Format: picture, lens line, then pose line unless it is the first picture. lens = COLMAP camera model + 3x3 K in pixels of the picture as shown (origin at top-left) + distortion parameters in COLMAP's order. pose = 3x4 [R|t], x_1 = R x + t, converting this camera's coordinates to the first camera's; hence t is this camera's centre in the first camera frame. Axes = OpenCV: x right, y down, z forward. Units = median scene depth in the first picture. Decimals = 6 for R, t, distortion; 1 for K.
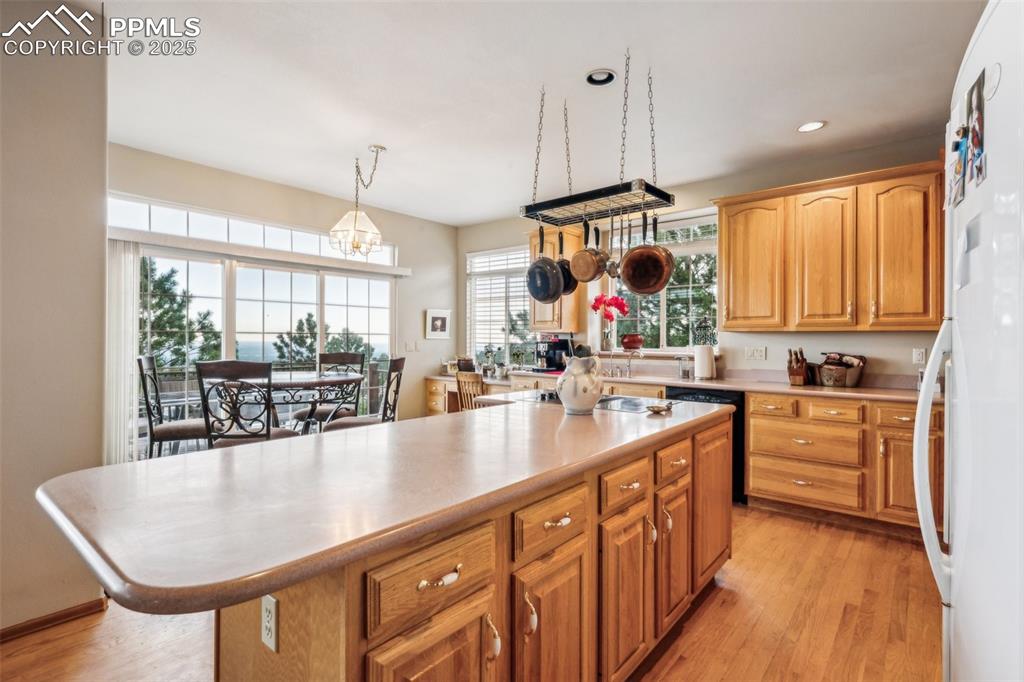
lens RADIAL K [[501.4, 0, 512.0], [0, 501.4, 341.0], [0, 0, 1]] dist [0.000379, 0.000107]
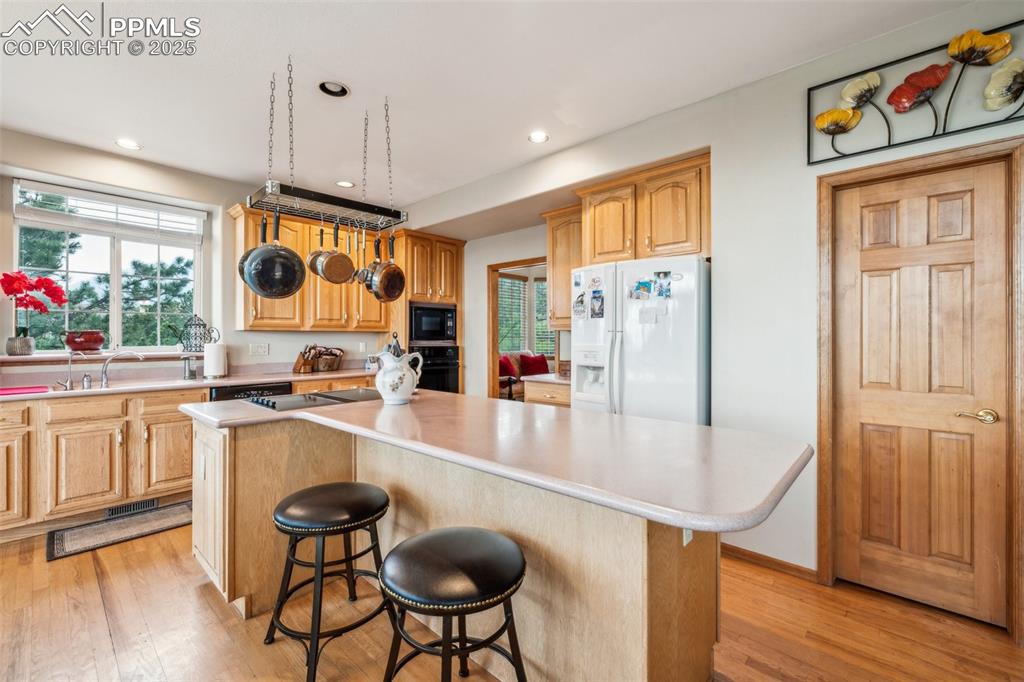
lens RADIAL K [[432.2, 0, 512.0], [0, 432.2, 341.0], [0, 0, 1]] dist [-0.000353, -0.000097]
pose [[0.048356, -0.012746, 0.998749, -0.527701], [0.005061, 0.999909, 0.012516, -0.004676], [-0.998817, 0.004449, 0.048416, 0.435071]]
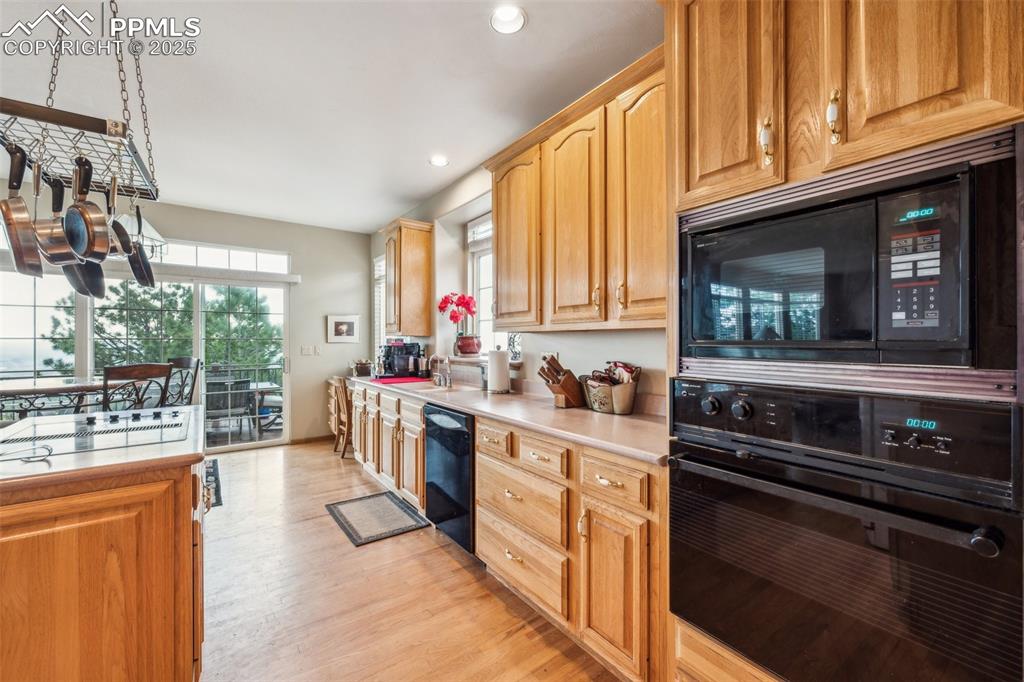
lens RADIAL K [[414.4, 0, 512.0], [0, 414.4, 341.0], [0, 0, 1]] dist [0.001871, 0.000151]
pose [[0.966153, -0.007068, -0.257871, 0.674987], [0.005841, 0.999968, -0.005521, -0.002592], [0.257902, 0.003828, 0.966164, 0.430909]]
